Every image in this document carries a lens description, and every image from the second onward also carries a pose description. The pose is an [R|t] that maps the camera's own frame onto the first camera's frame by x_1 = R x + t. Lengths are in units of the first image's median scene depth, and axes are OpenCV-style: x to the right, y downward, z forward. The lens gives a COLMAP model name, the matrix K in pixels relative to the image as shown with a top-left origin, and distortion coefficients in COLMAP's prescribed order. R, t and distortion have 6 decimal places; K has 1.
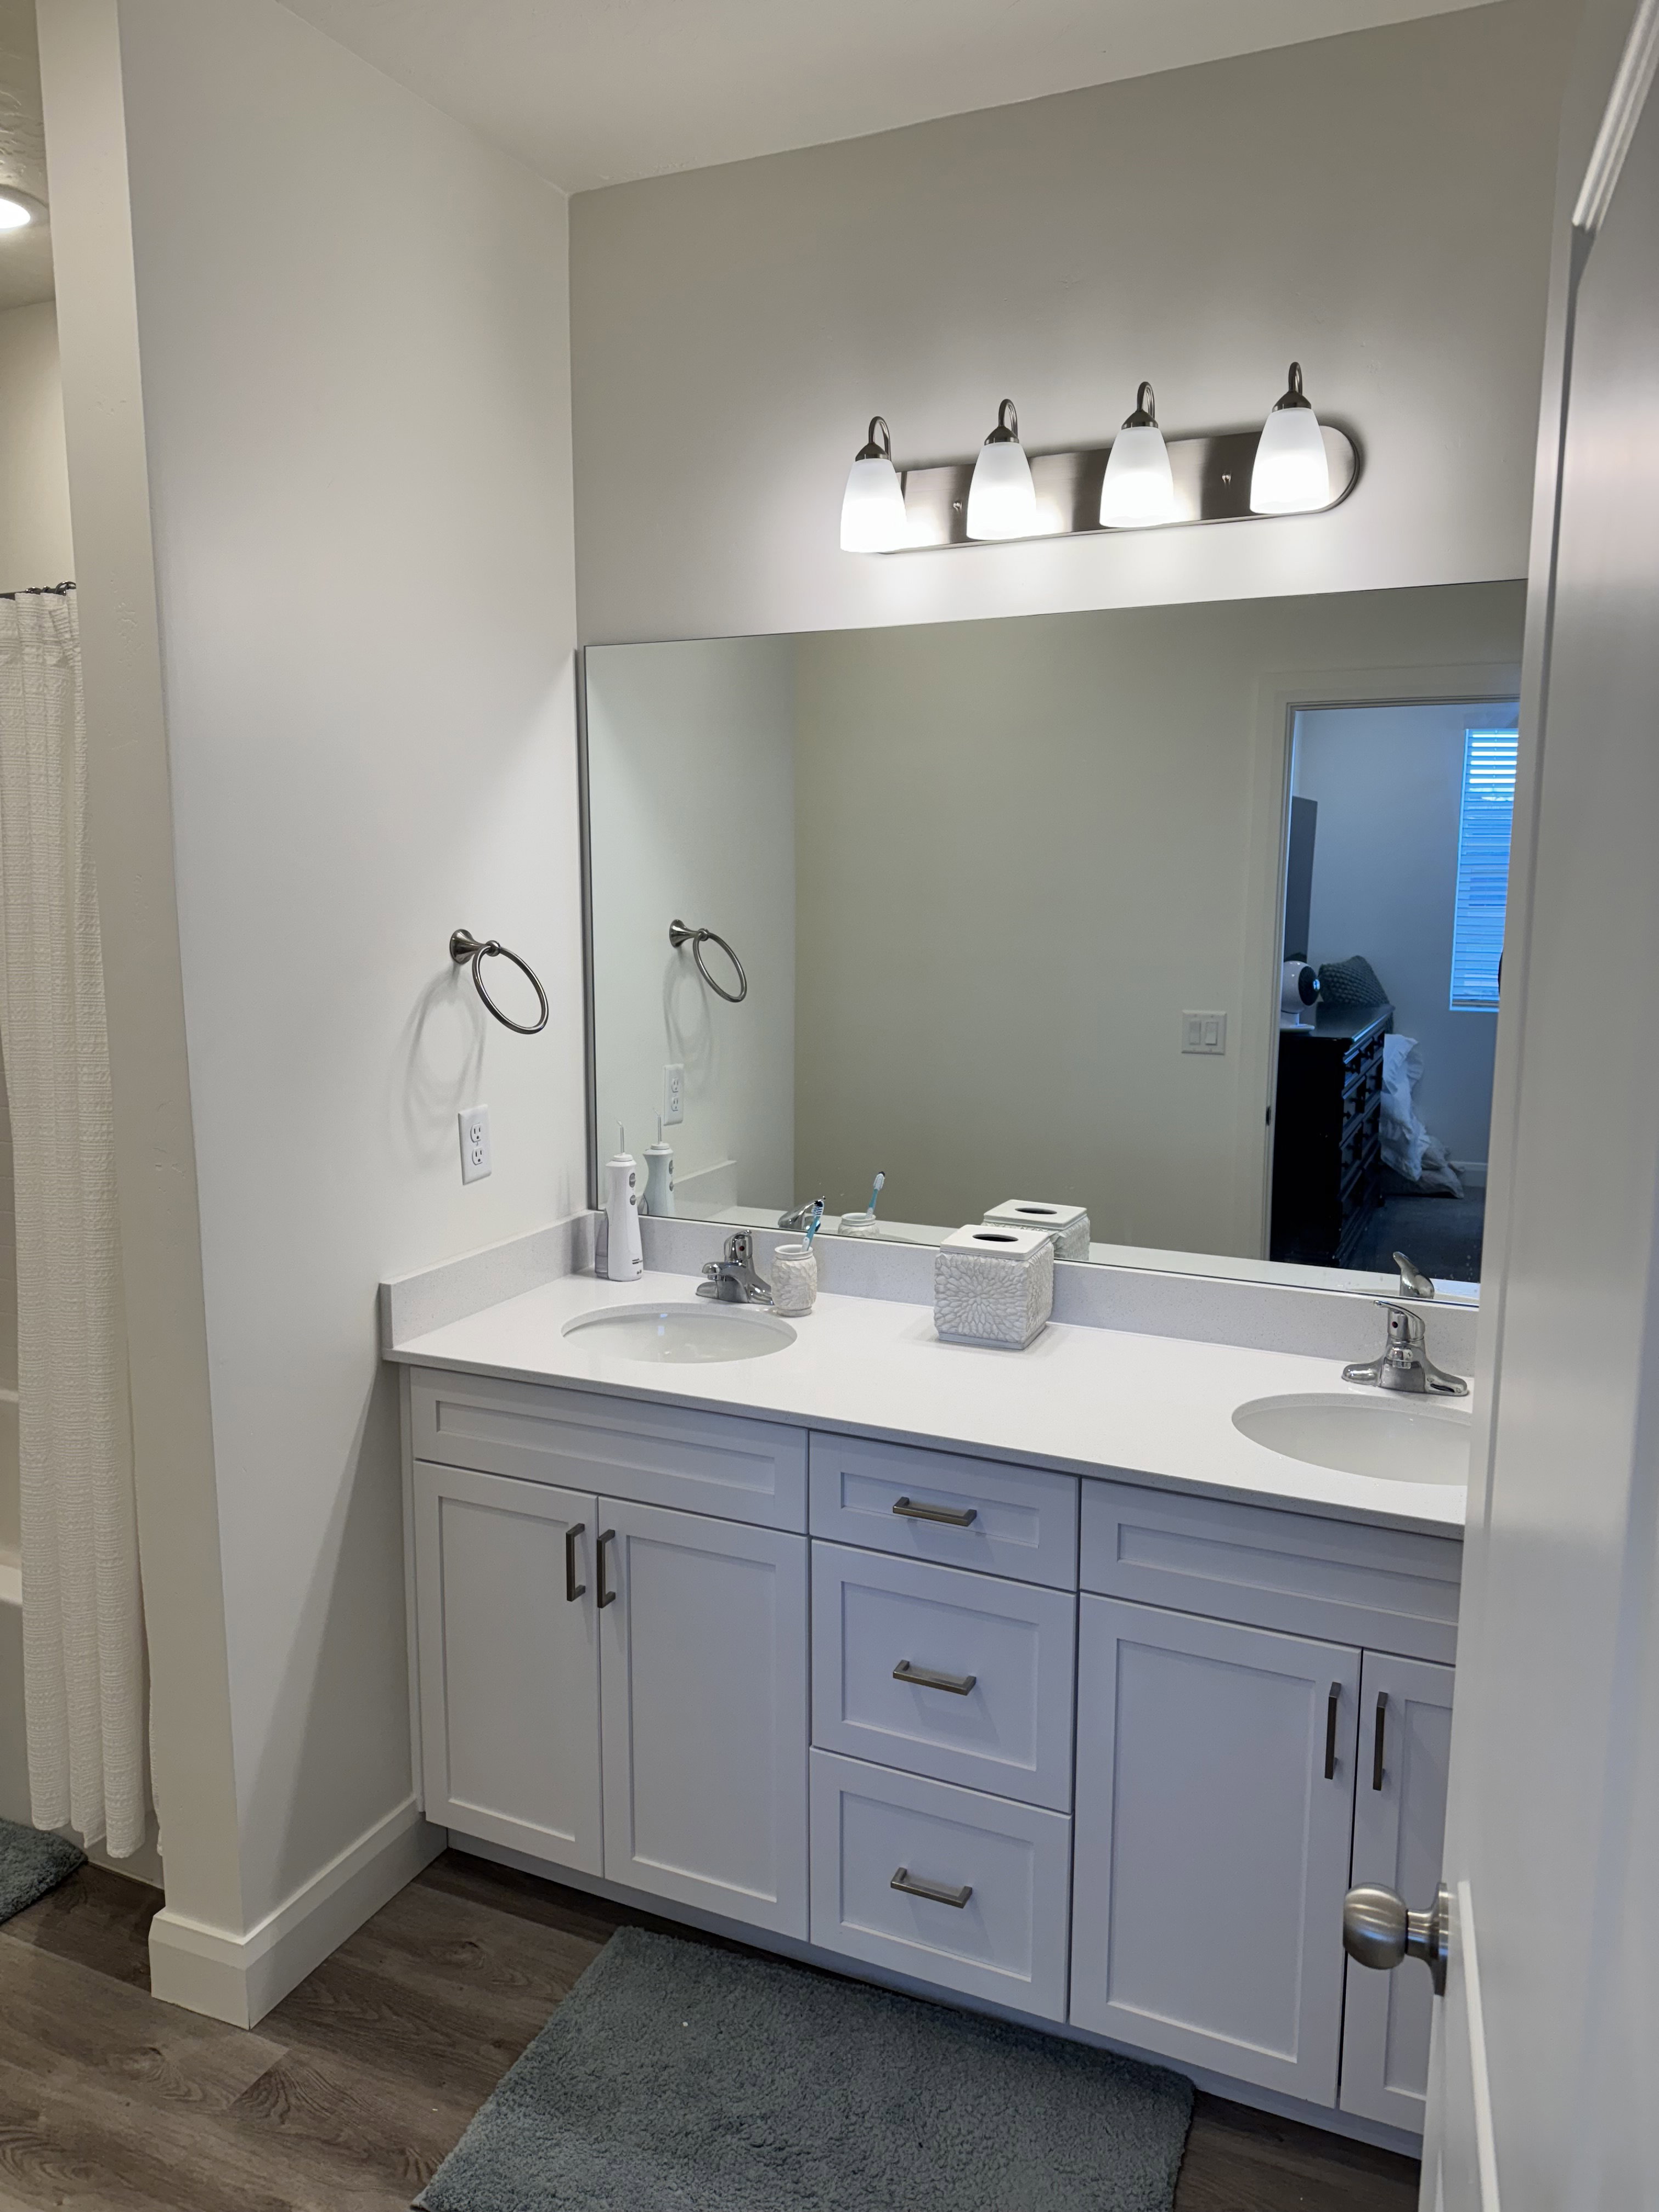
lens RADIAL K [[1549.7, 0, 832.5], [0, 1549.7, 1115.4], [0, 0, 1]] dist [0.074088, -0.088144]
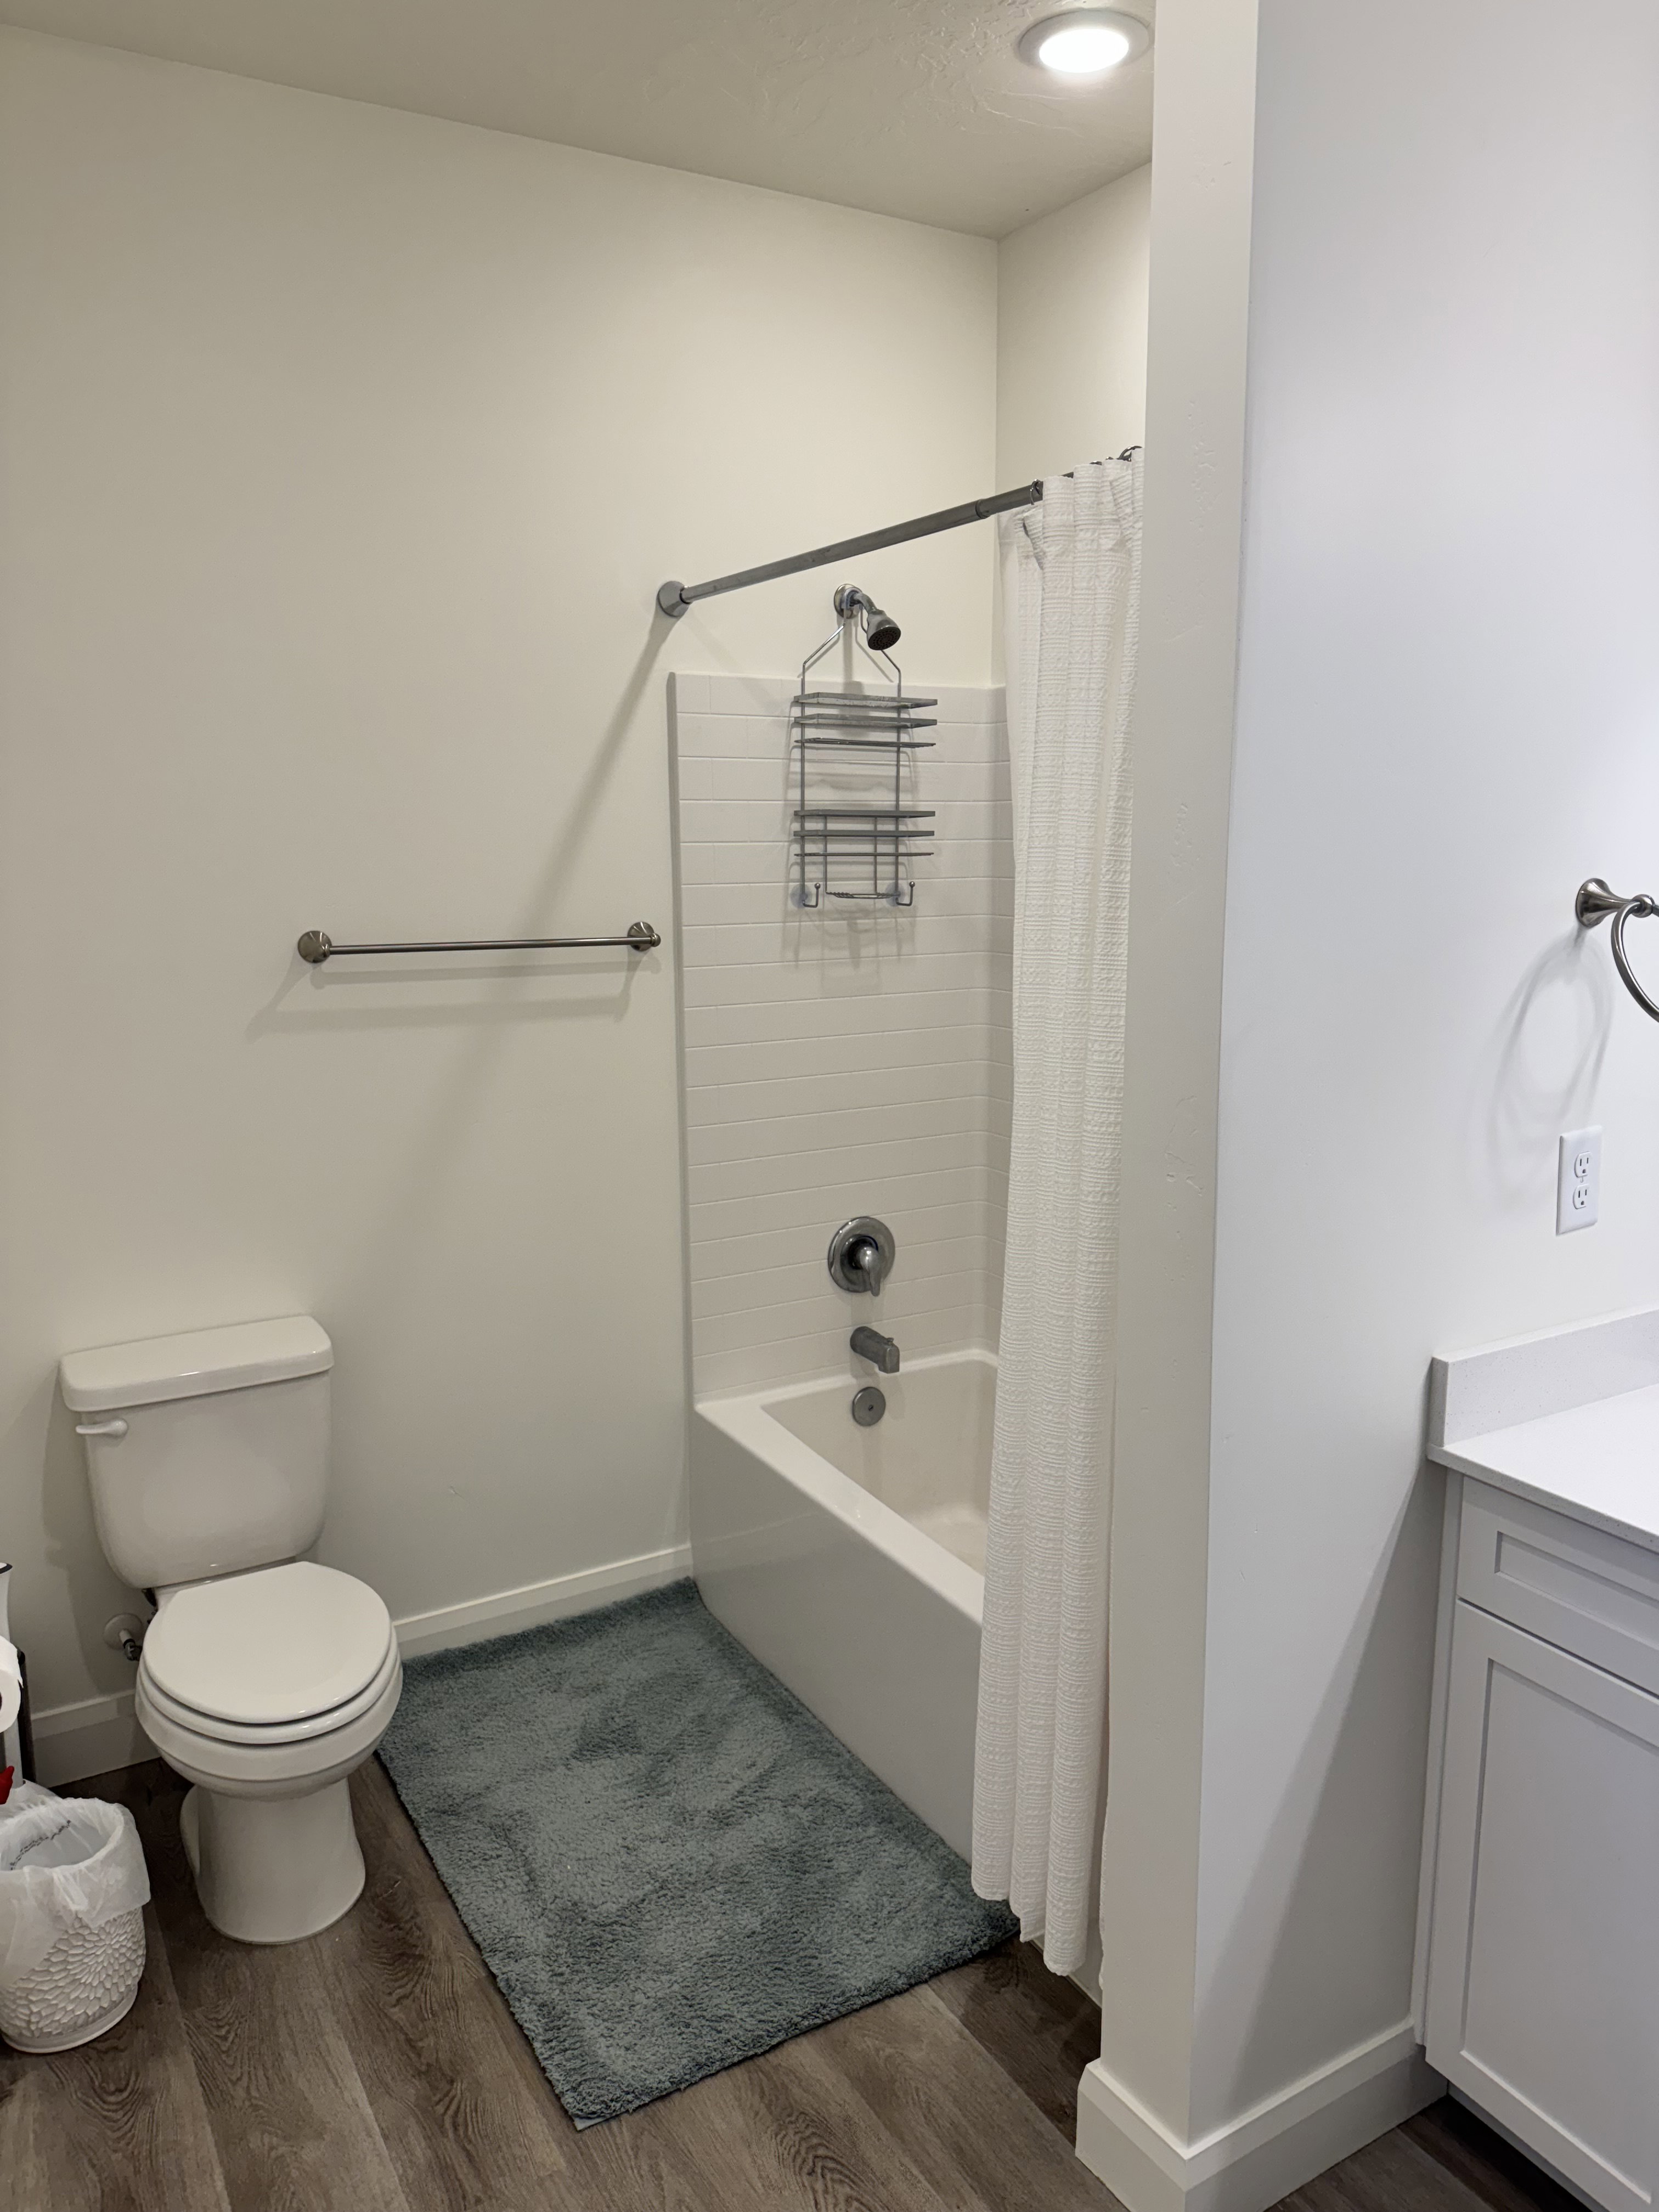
lens RADIAL K [[1511.4, 0, 829.5], [0, 1511.4, 1106.0], [0, 0, 1]] dist [0.067309, -0.122263]
pose [[0.819596, 0.089762, -0.565867, -0.125742], [-0.079221, 0.995919, 0.043238, -0.019662], [0.567439, 0.009391, 0.823362, 0.240710]]
